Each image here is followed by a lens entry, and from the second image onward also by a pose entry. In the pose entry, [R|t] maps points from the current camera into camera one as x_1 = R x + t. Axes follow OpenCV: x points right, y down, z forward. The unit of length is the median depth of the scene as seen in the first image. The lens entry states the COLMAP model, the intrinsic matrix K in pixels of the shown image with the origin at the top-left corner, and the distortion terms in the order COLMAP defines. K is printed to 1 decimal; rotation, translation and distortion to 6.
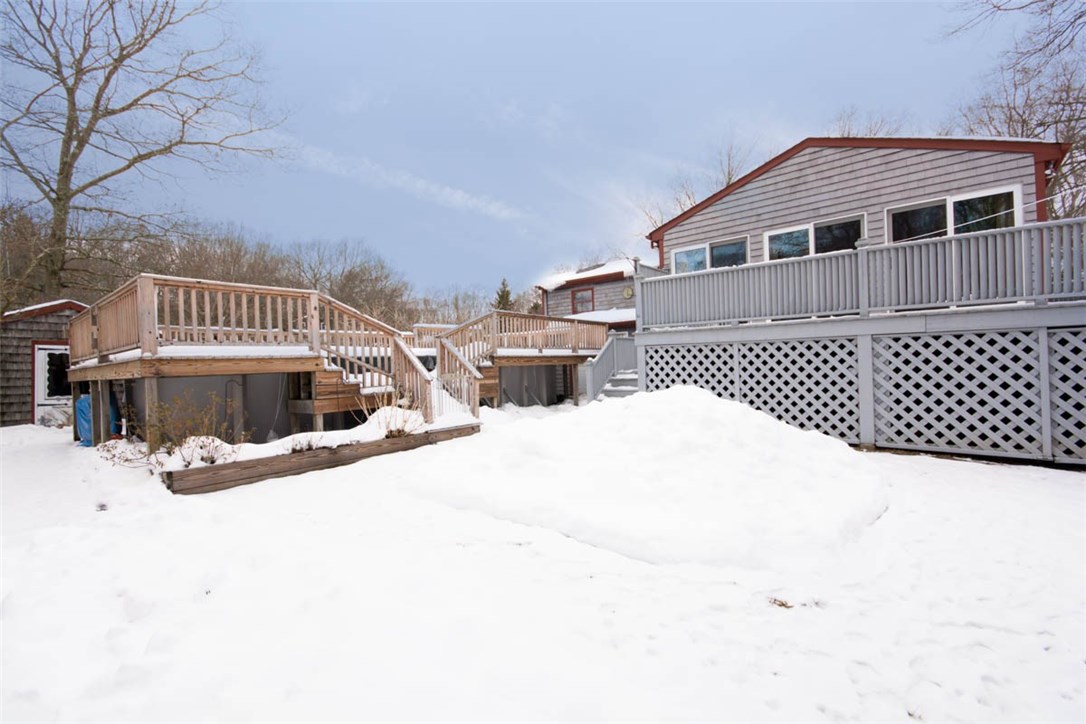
lens RADIAL K [[472.7, 0, 542.3], [0, 472.7, 366.2], [0, 0, 1]] dist [0.003311, -0.008384]
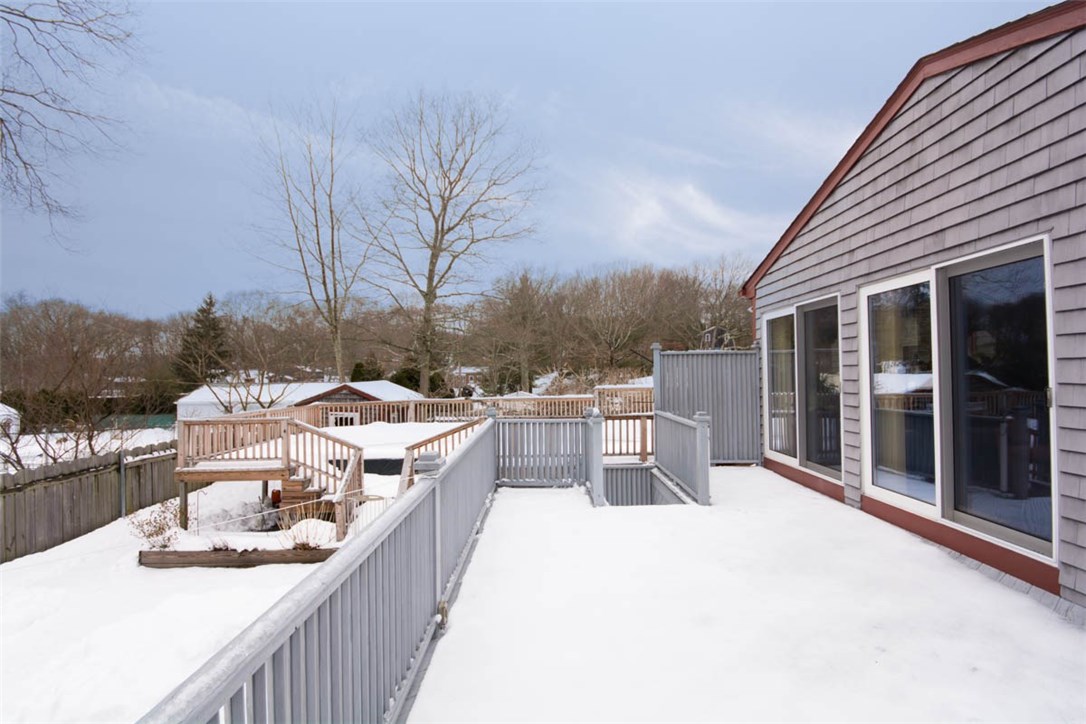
lens RADIAL K [[472.7, 0, 542.3], [0, 472.7, 366.2], [0, 0, 1]] dist [0.003311, -0.008384]
pose [[0.633225, 0.011265, -0.773886, 0.669637], [-0.009933, 0.999930, 0.006427, -0.219246], [0.773904, 0.003617, 0.633292, 0.494440]]
